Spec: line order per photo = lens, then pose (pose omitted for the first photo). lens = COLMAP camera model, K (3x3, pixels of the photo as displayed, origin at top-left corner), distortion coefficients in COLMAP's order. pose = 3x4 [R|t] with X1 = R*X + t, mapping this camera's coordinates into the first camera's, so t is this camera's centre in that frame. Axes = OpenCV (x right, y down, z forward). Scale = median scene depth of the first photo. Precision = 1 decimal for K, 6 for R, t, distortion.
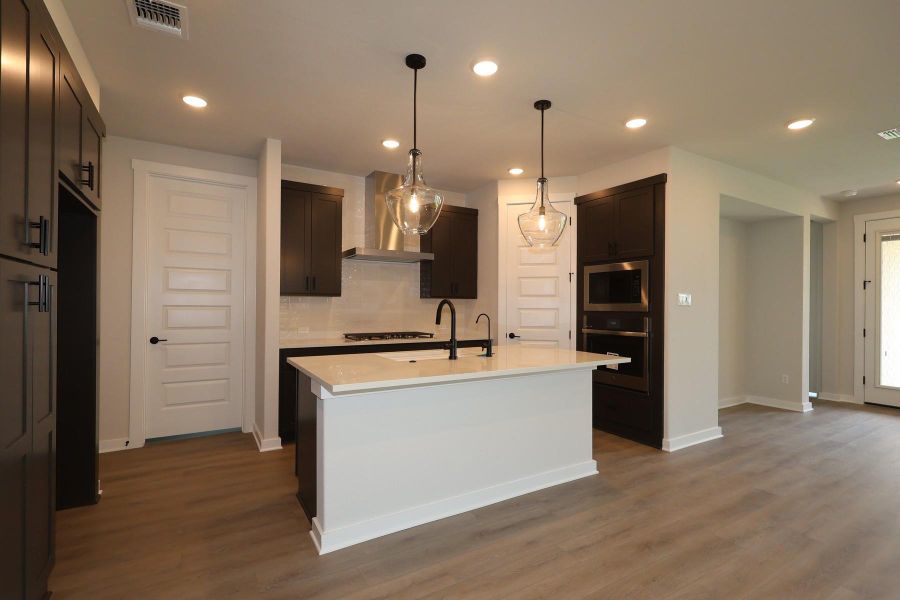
lens RADIAL K [[420.5, 0, 447.4], [0, 420.5, 303.3], [0, 0, 1]] dist [0.000043, -0.000005]
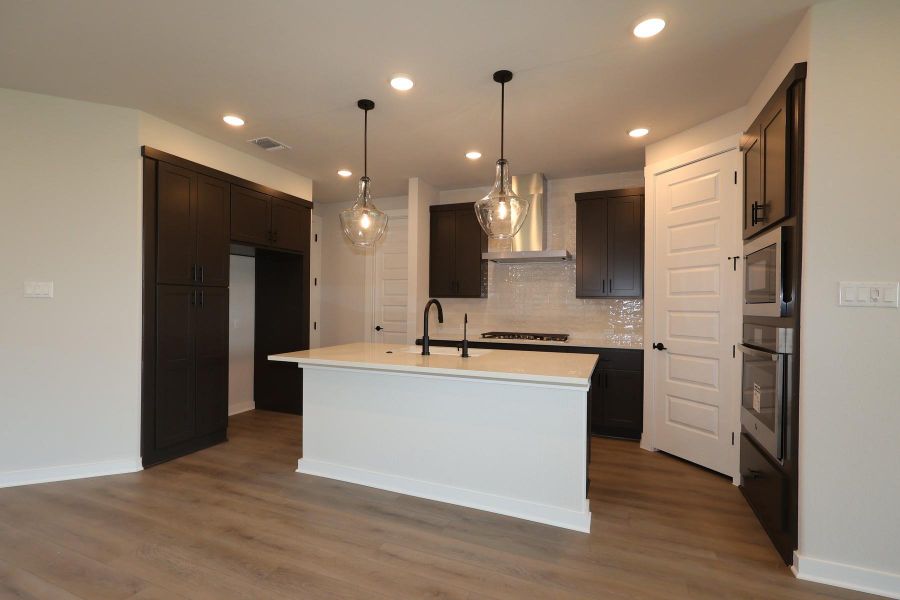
lens RADIAL K [[420.5, 0, 447.4], [0, 420.5, 303.3], [0, 0, 1]] dist [0.000043, -0.000005]
pose [[0.591496, -0.002777, -0.806303, 0.809182], [-0.001791, 0.999987, -0.004758, 0.005445], [0.806306, 0.004259, 0.591483, 0.364345]]
